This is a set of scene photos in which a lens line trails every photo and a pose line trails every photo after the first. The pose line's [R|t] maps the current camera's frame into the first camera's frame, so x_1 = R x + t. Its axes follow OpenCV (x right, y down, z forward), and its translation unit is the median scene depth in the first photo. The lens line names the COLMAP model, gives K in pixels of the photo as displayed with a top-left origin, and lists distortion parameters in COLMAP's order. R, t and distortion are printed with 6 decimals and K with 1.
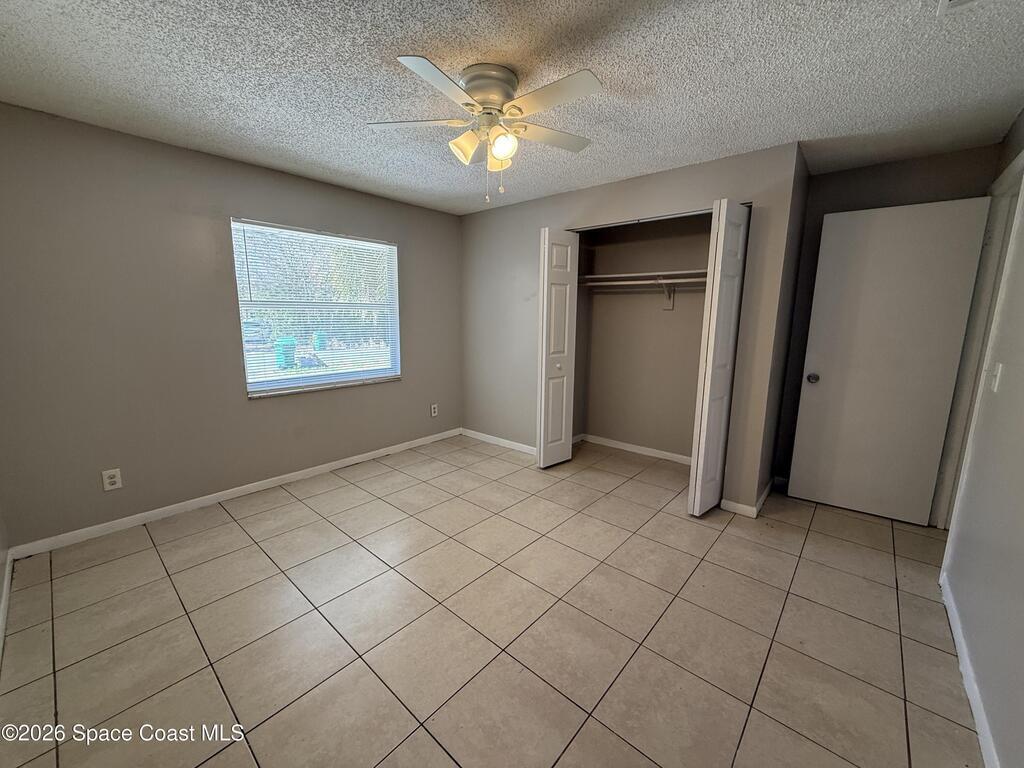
lens RADIAL K [[407.2, 0, 514.9], [0, 407.2, 388.4], [0, 0, 1]] dist [0.001031, 0.000439]
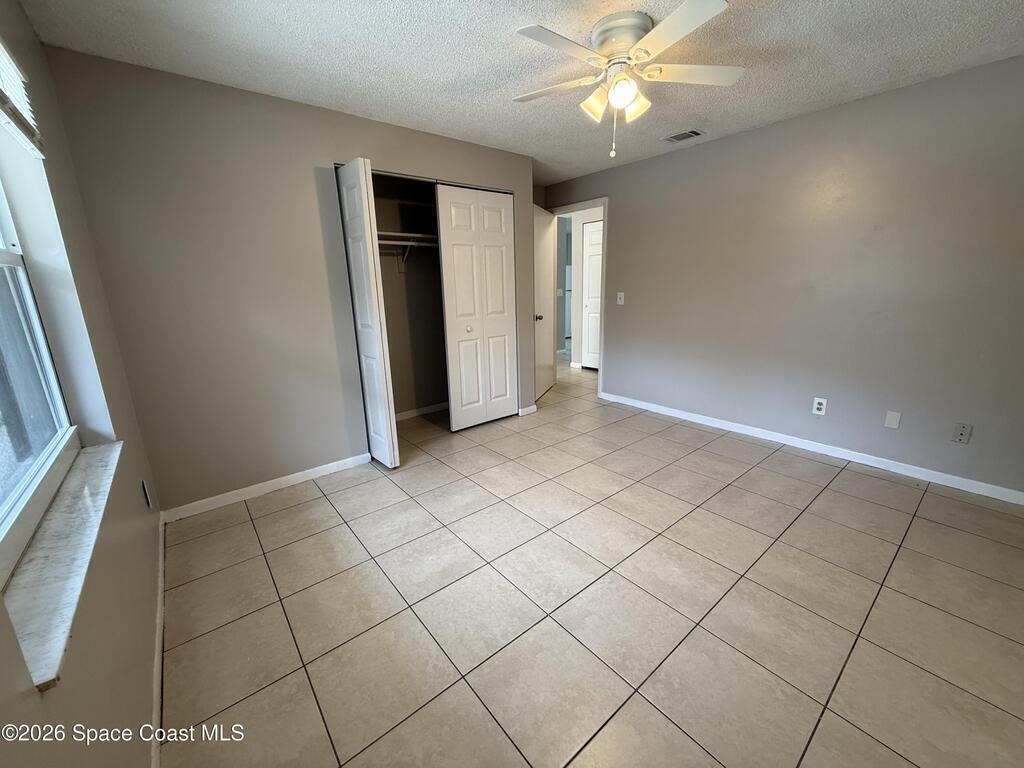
lens RADIAL K [[407.2, 0, 517.0], [0, 407.2, 378.3], [0, 0, 1]] dist [0.001031, 0.000439]
pose [[0.160106, -0.243909, 0.956491, -0.800463], [0.202496, 0.956498, 0.210015, -0.121555], [-0.966106, 0.160060, 0.202532, 0.730006]]
